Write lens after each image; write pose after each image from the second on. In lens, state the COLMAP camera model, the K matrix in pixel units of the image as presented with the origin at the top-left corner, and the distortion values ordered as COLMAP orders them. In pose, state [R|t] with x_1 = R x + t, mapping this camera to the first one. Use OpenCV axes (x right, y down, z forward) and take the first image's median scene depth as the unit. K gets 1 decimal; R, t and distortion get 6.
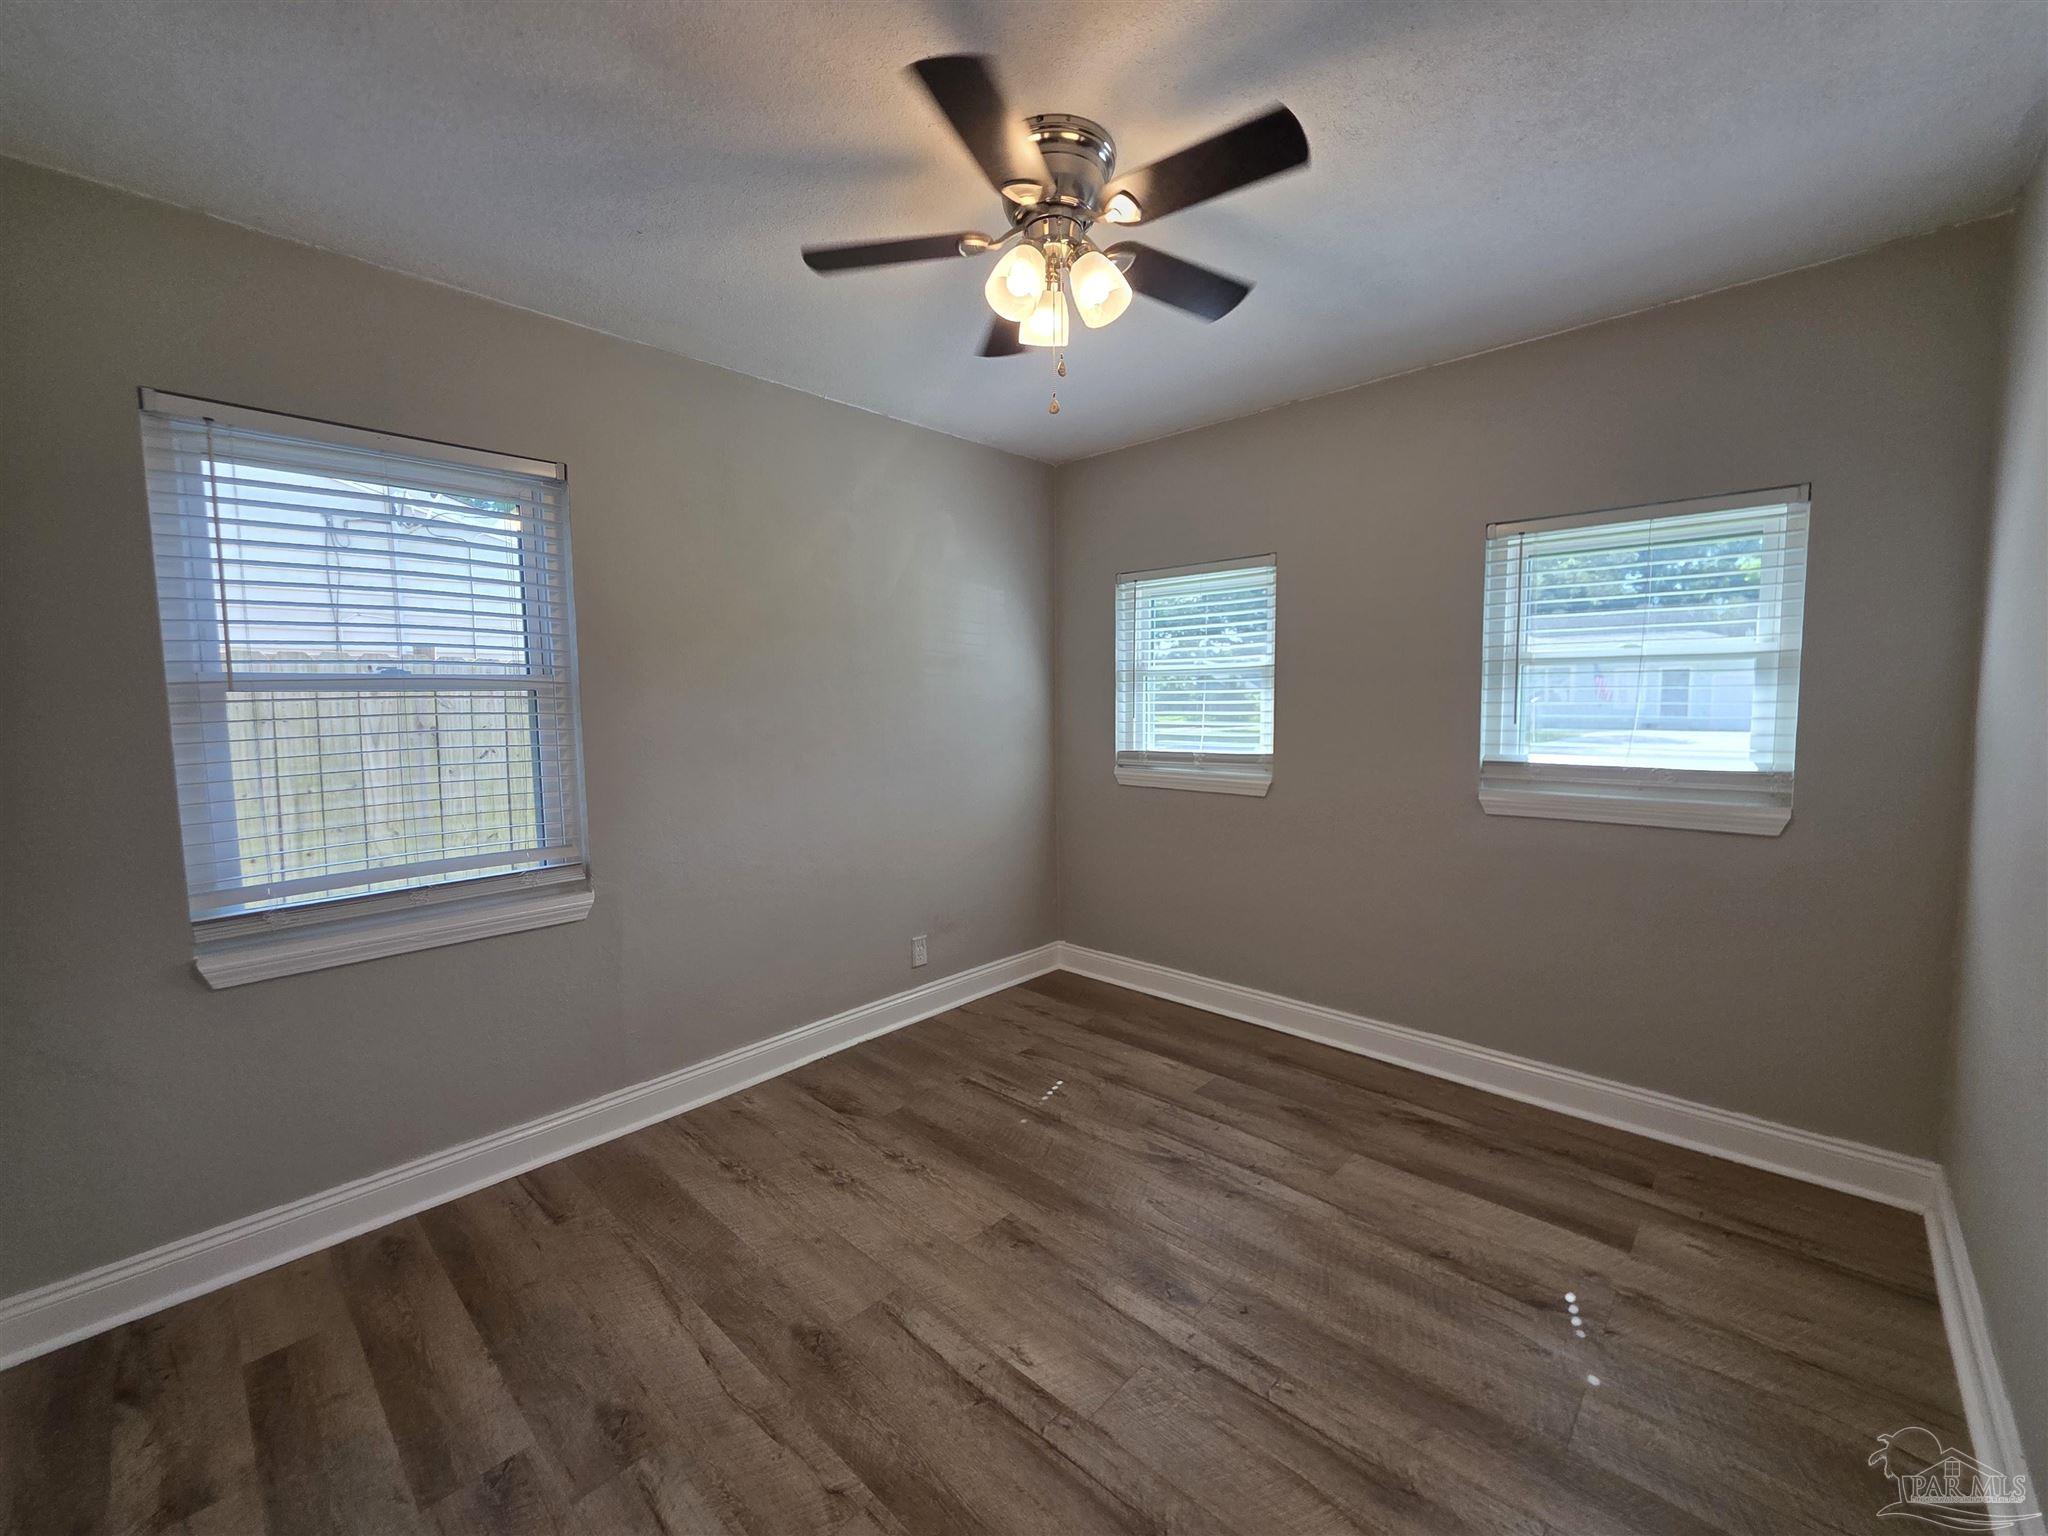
lens RADIAL K [[825.4, 0, 1019.2], [0, 825.4, 781.8], [0, 0, 1]] dist [0.005910, -0.000998]
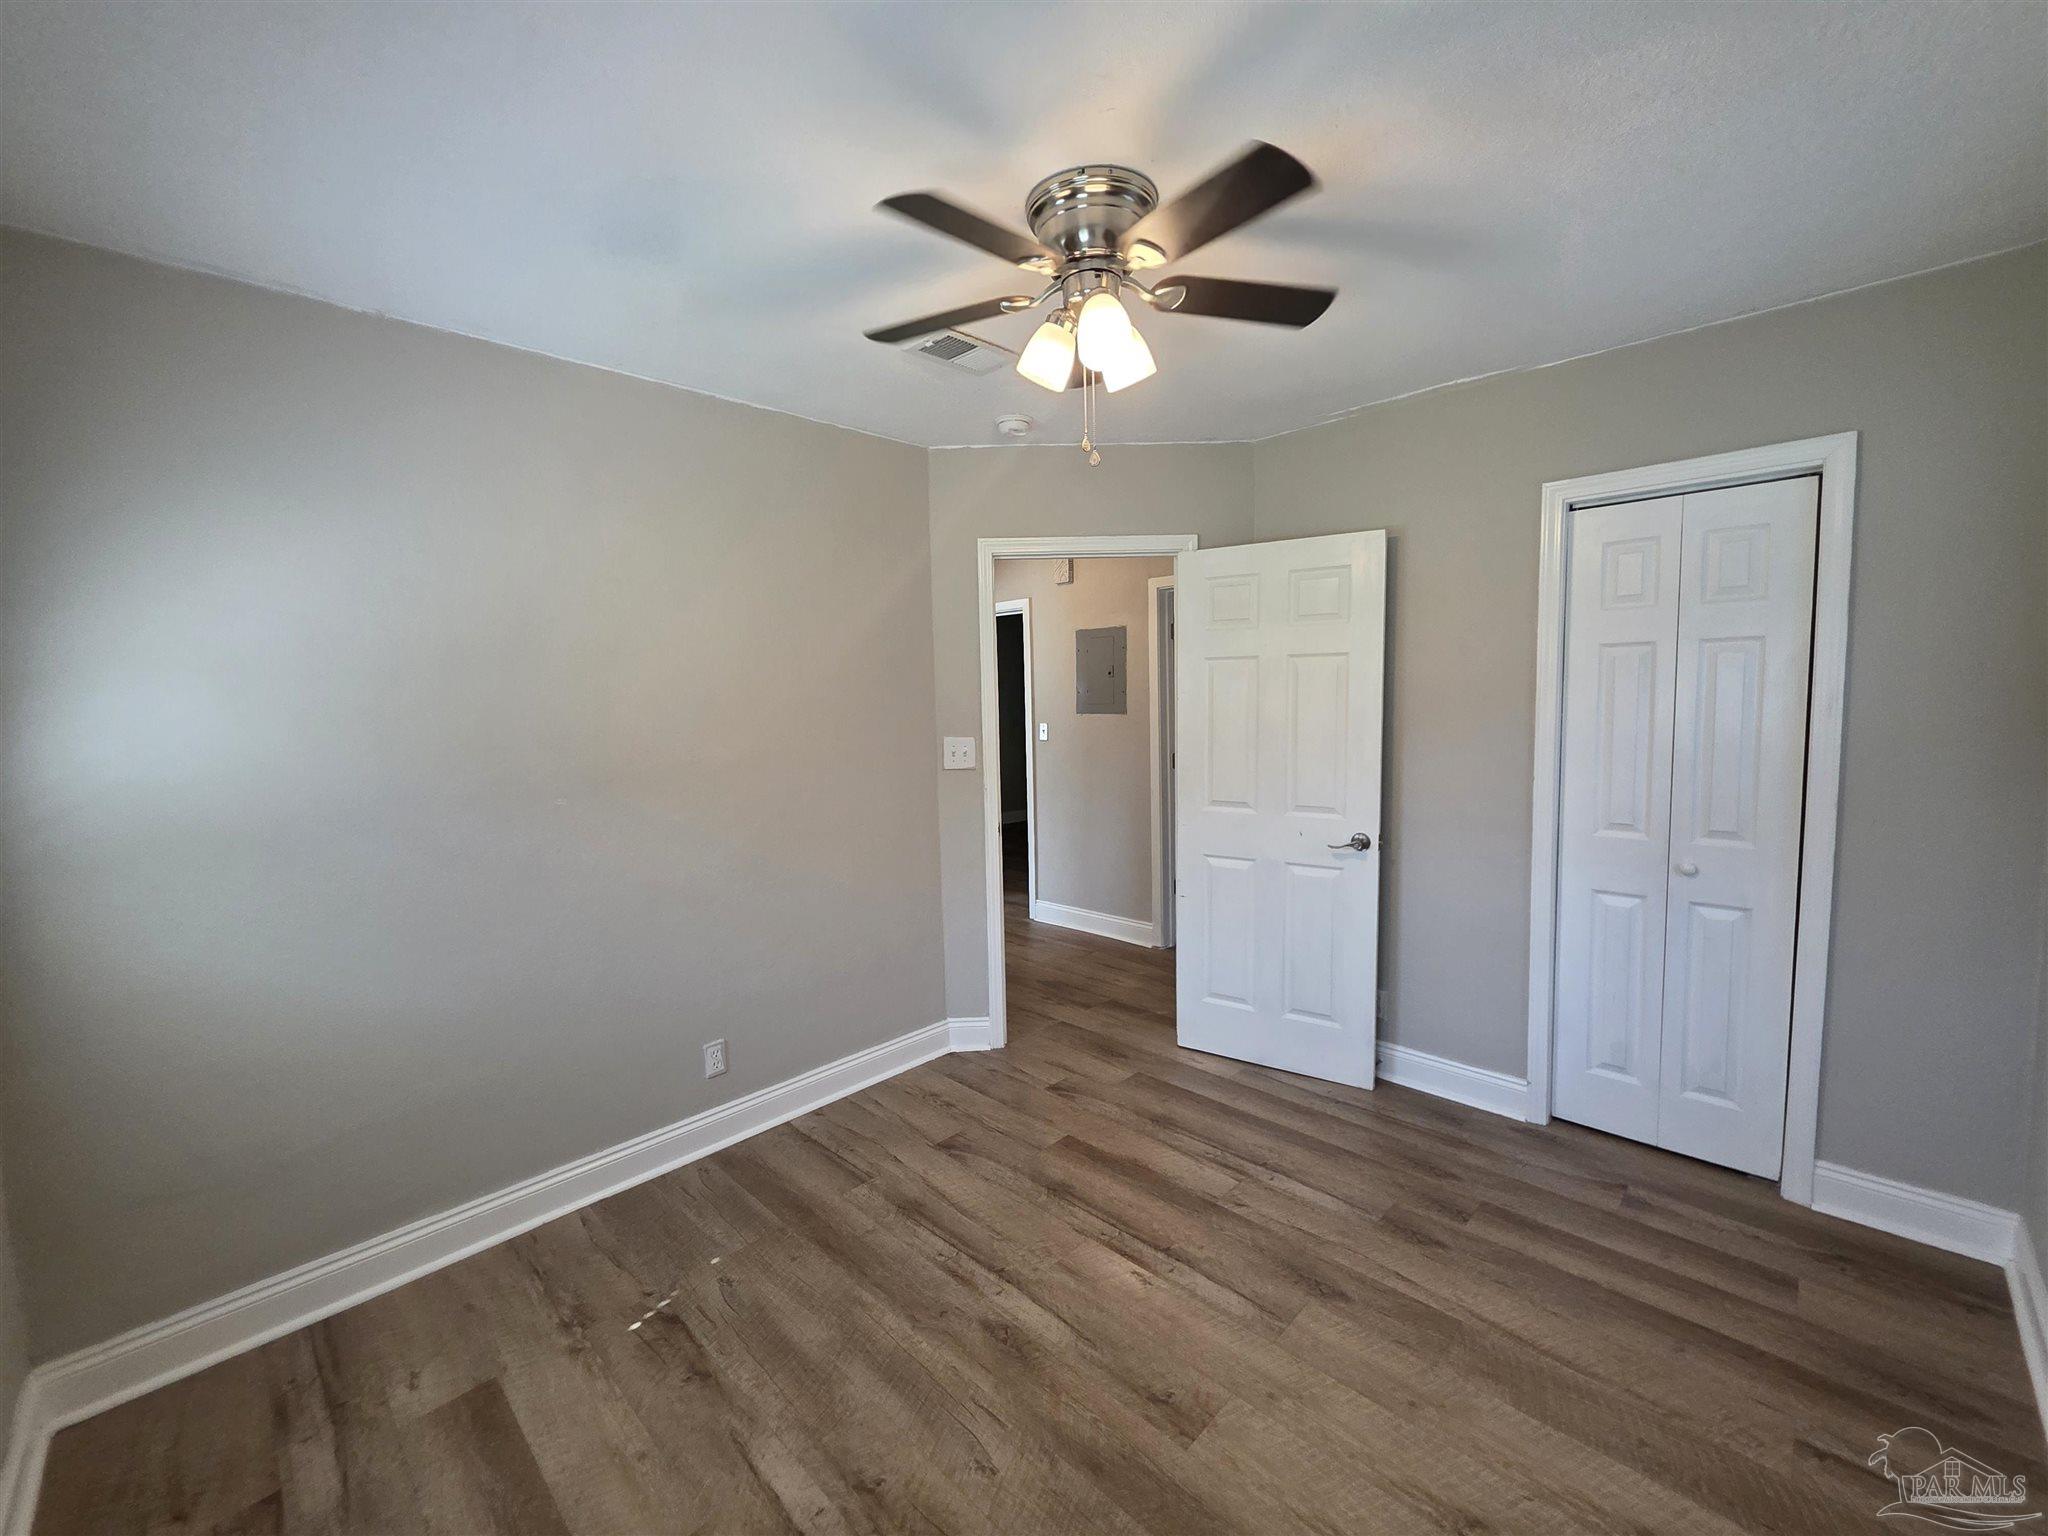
lens RADIAL K [[825.4, 0, 1014.8], [0, 825.4, 760.5], [0, 0, 1]] dist [0.005910, -0.000998]
pose [[-0.998766, 0.038626, 0.031210, 0.104828], [0.043553, 0.983276, 0.176840, -0.244868], [-0.023857, 0.177981, -0.983745, 1.772723]]
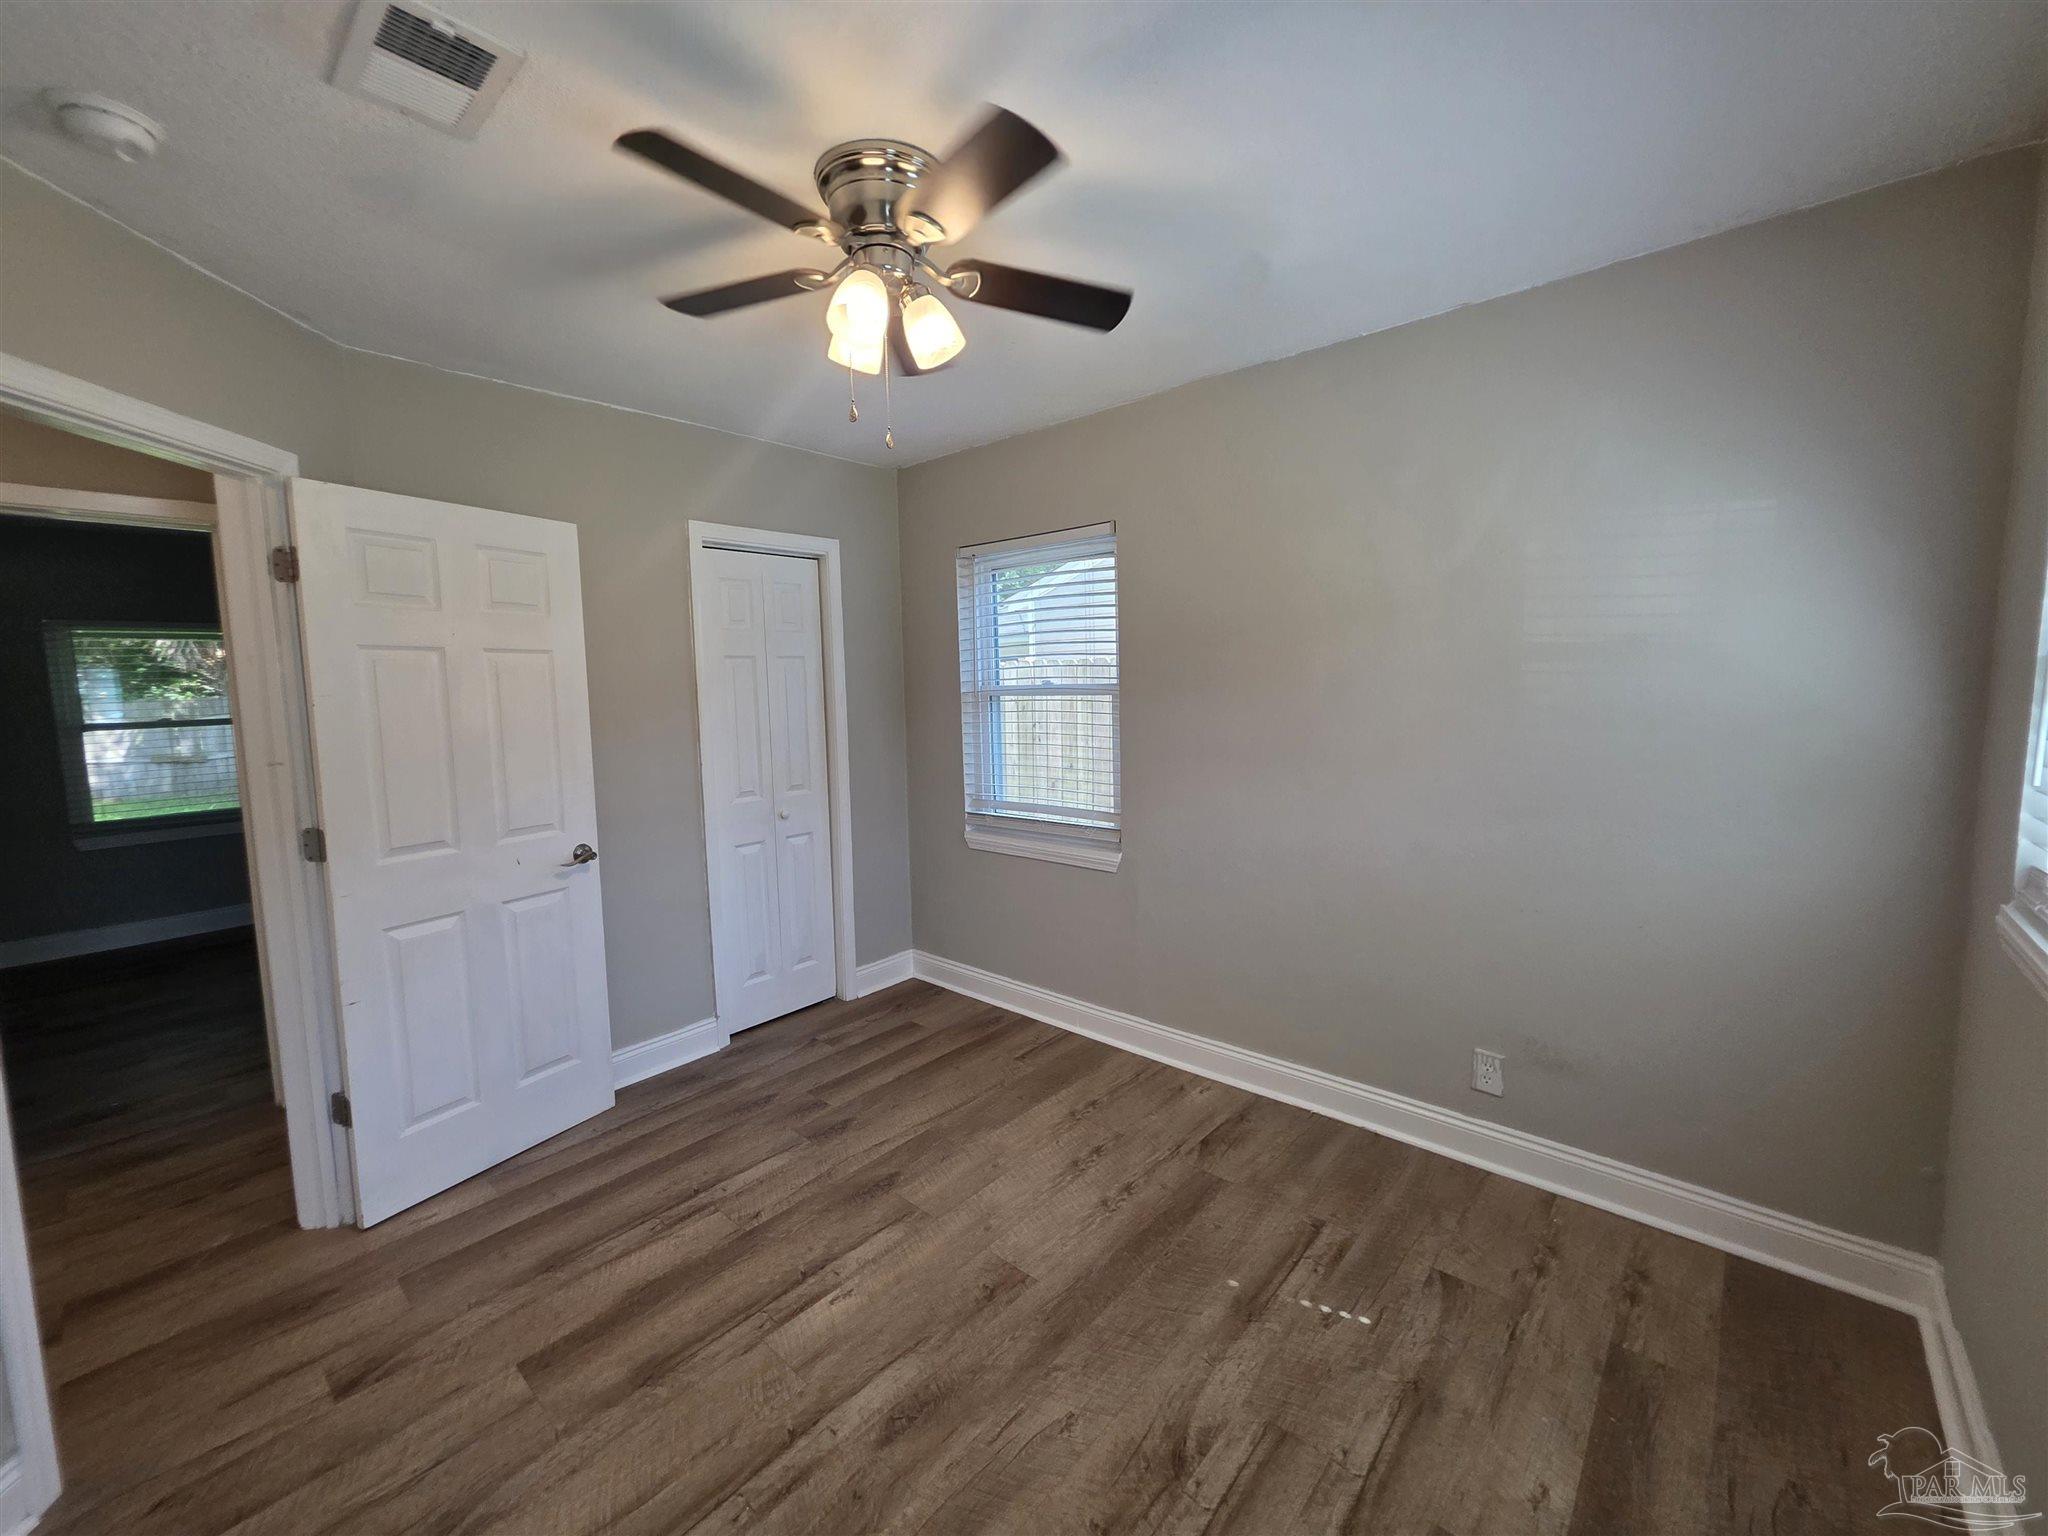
lens RADIAL K [[825.4, 0, 1012.6], [0, 825.4, 763.2], [0, 0, 1]] dist [0.005910, -0.000998]
pose [[0.026510, 0.117735, -0.992691, 0.924620], [-0.076365, 0.990377, 0.115421, -0.177298], [0.996727, 0.072747, 0.035246, 0.978042]]
